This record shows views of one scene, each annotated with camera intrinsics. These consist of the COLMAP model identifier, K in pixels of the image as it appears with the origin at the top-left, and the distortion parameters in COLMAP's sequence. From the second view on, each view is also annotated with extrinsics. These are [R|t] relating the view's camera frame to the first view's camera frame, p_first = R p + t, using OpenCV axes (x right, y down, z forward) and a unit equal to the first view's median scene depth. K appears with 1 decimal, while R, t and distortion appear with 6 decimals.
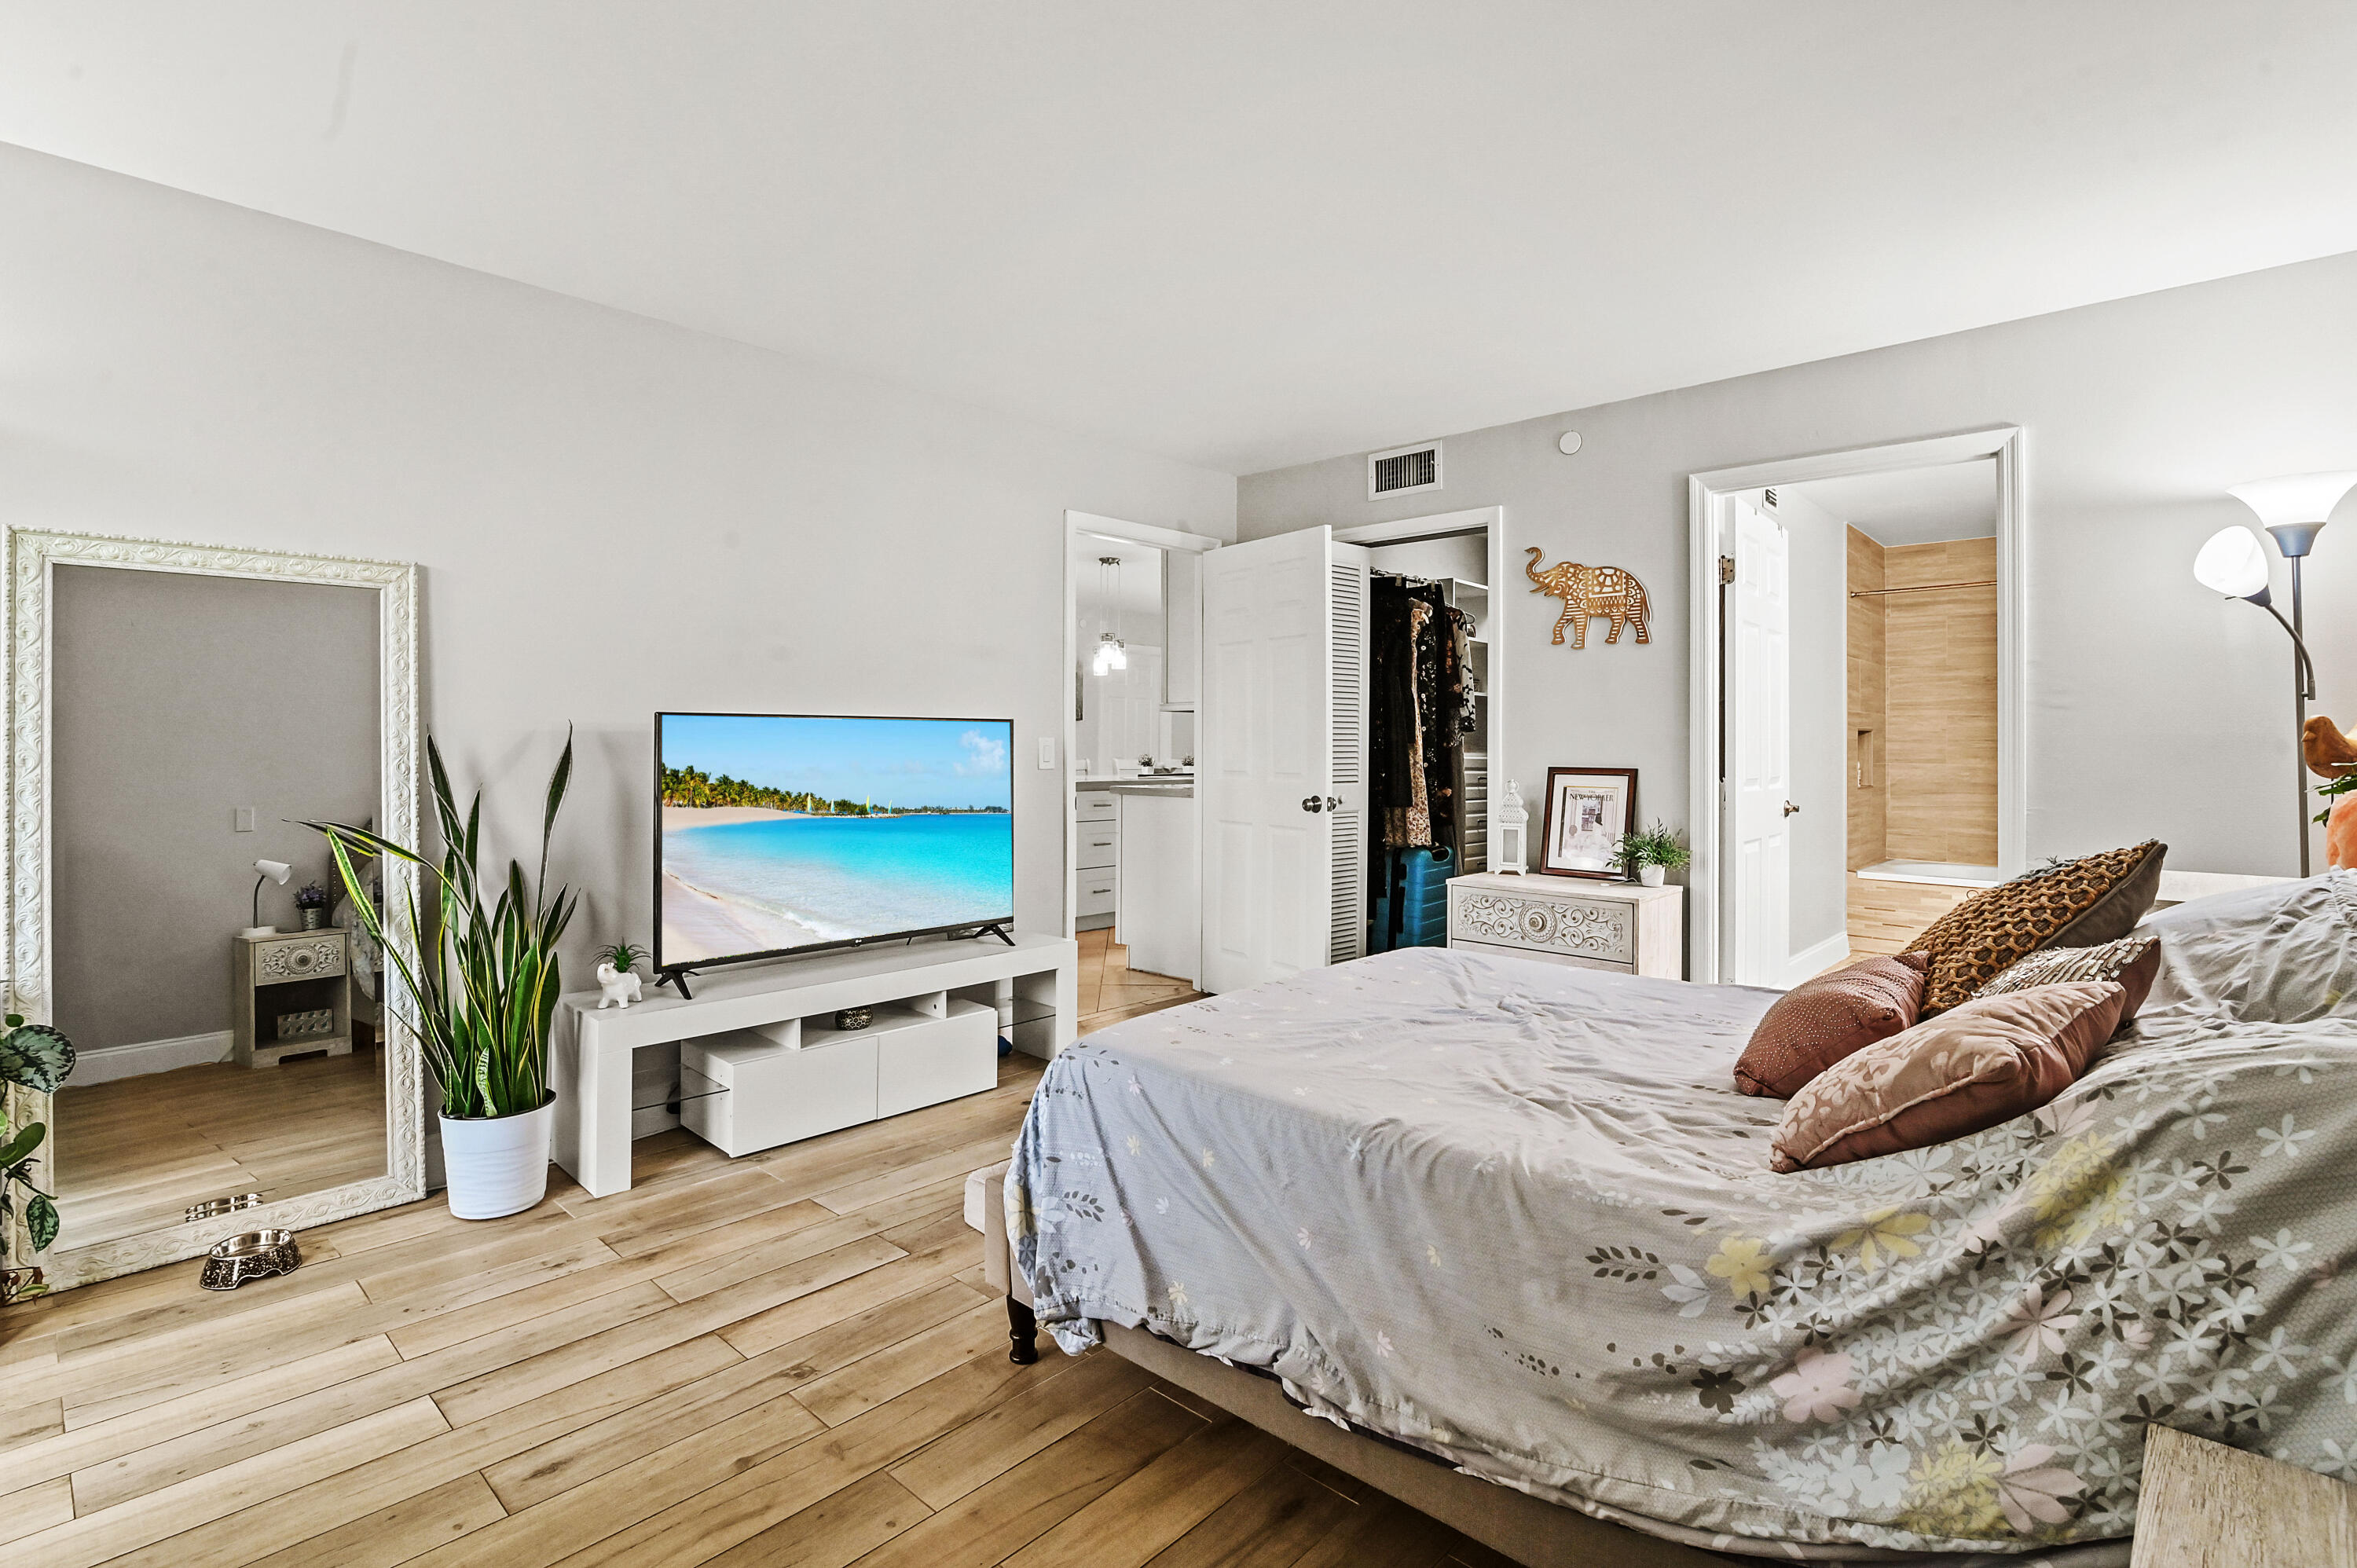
lens RADIAL K [[1133.6, 0, 1179.3], [0, 1133.6, 744.6], [0, 0, 1]] dist [-0.023703, -0.000091]
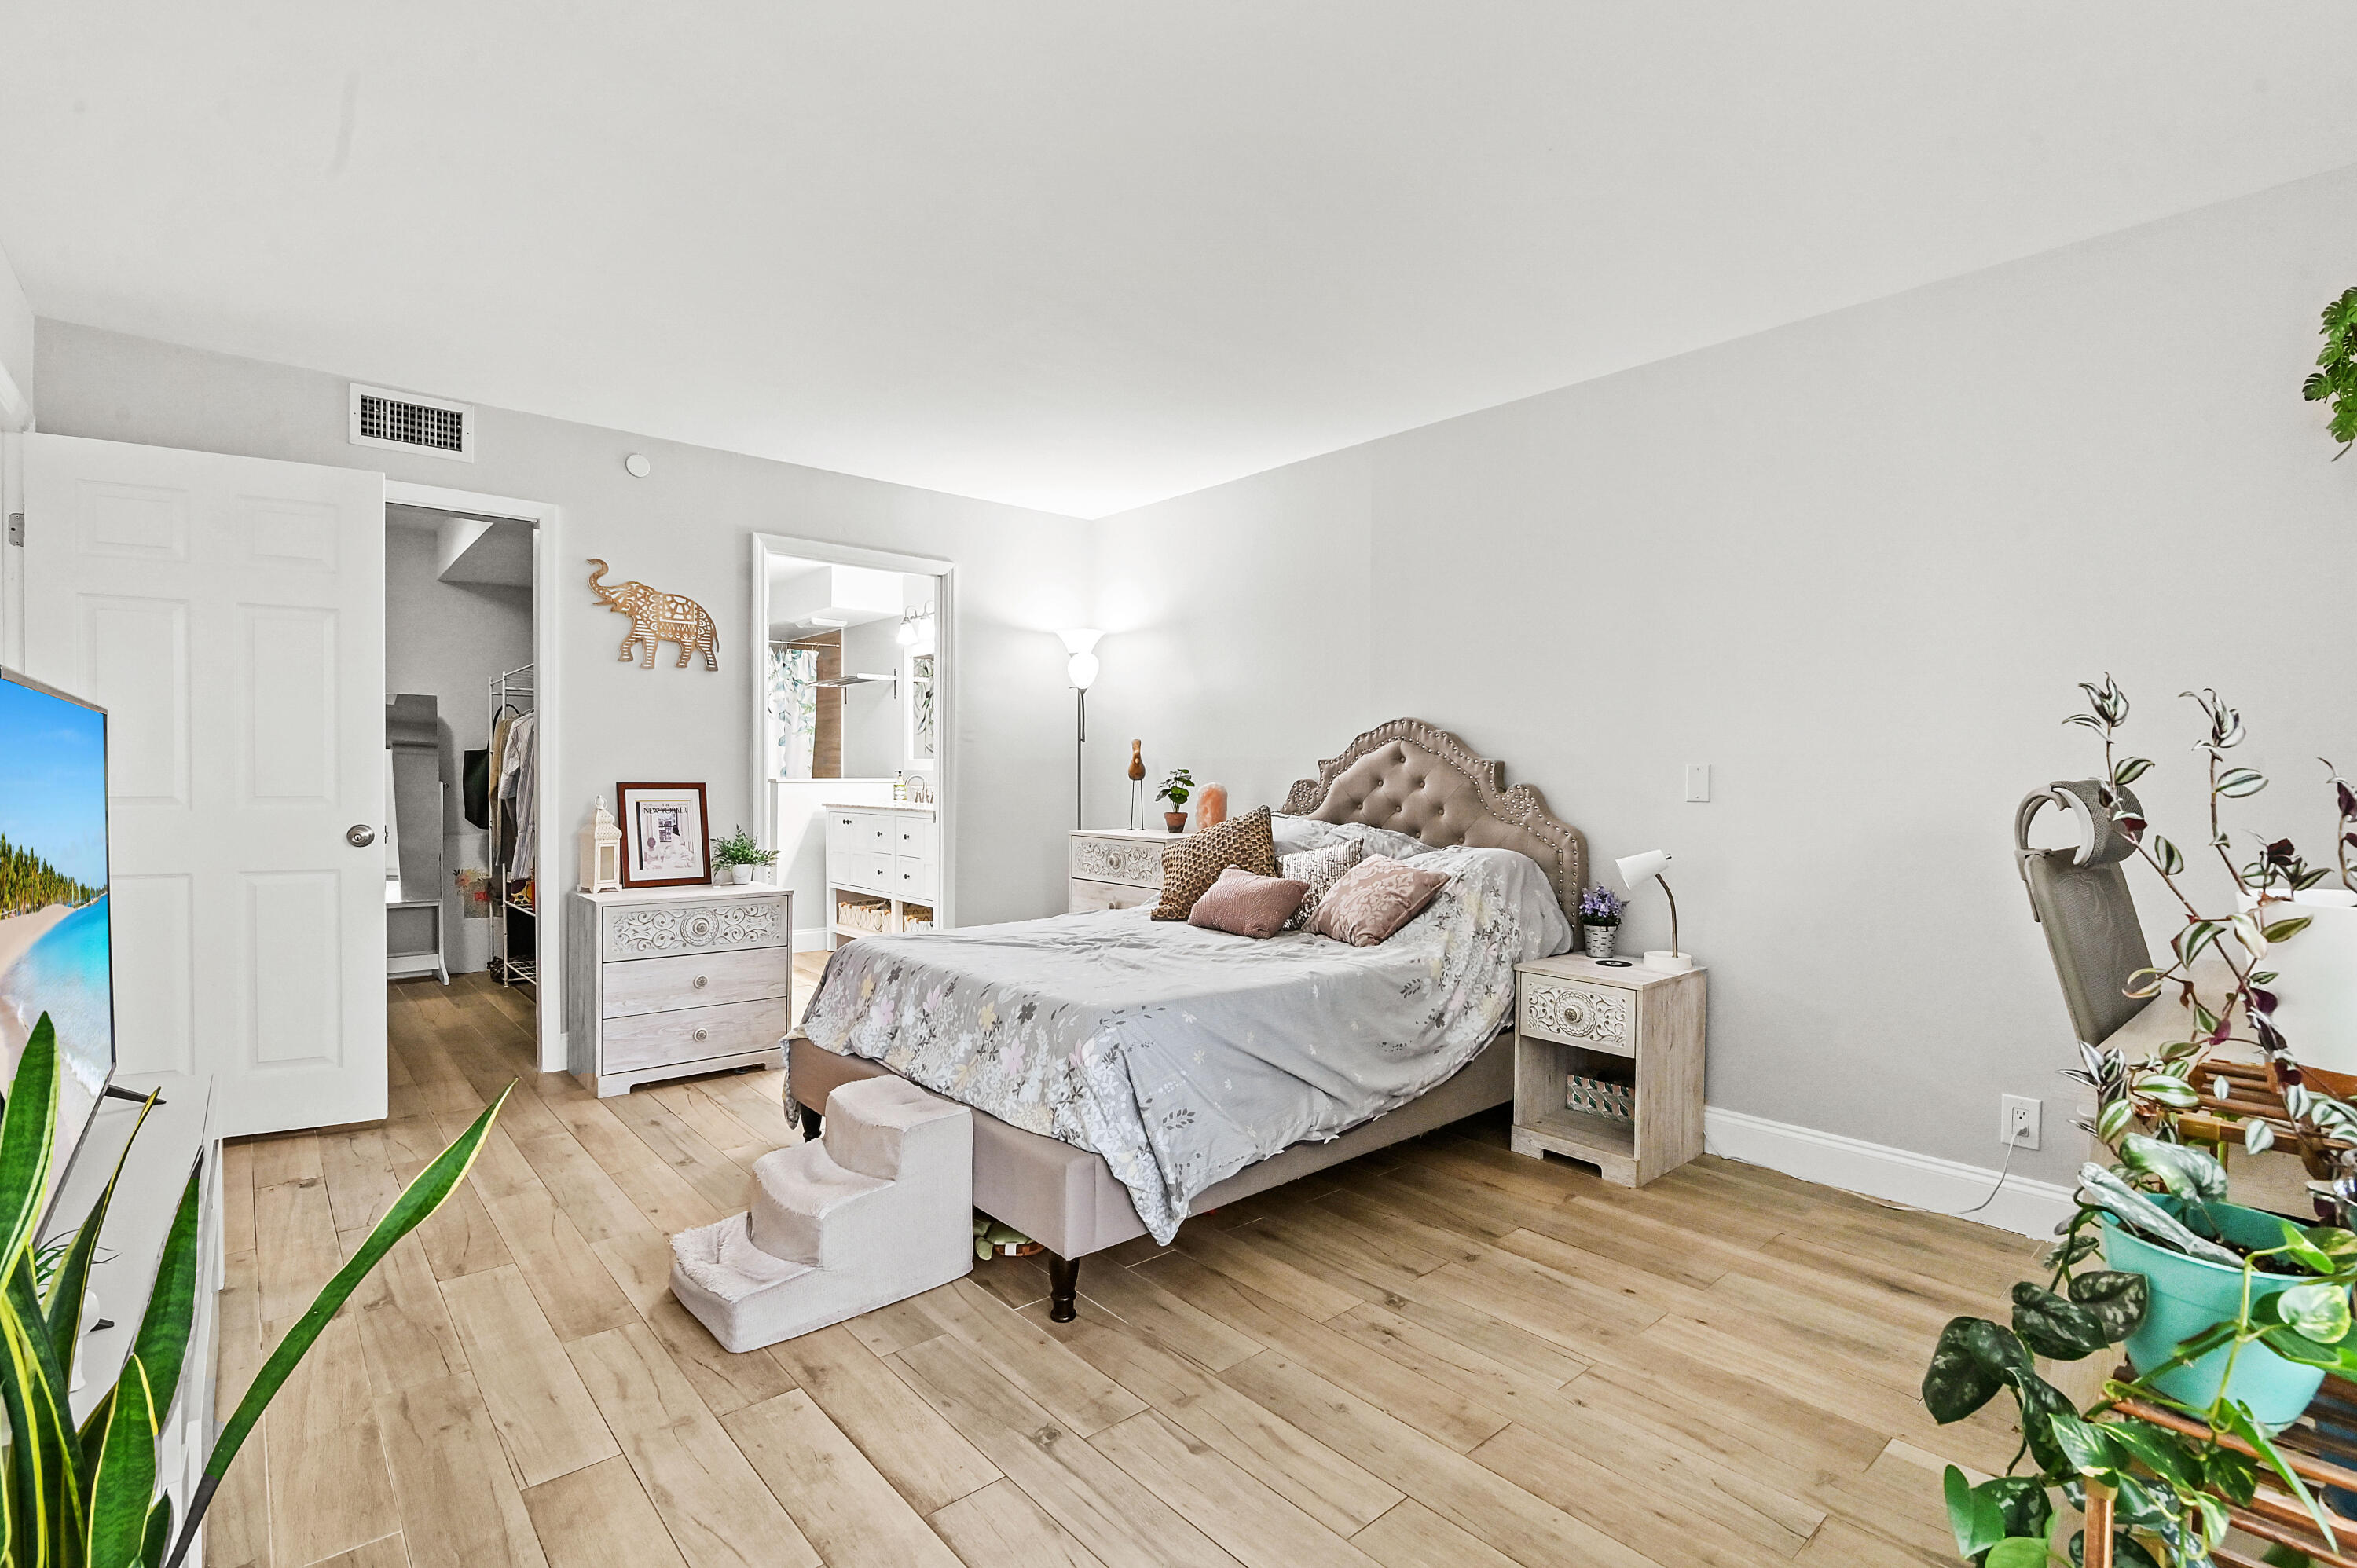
lens RADIAL K [[1125.6, 0, 1176.6], [0, 1125.6, 818.6], [0, 0, 1]] dist [-0.018961, -0.000927]
pose [[0.078661, -0.044964, 0.995887, -0.632959], [-0.007151, 0.998931, 0.045666, 0.002671], [-0.996876, -0.010714, 0.078255, 0.424939]]
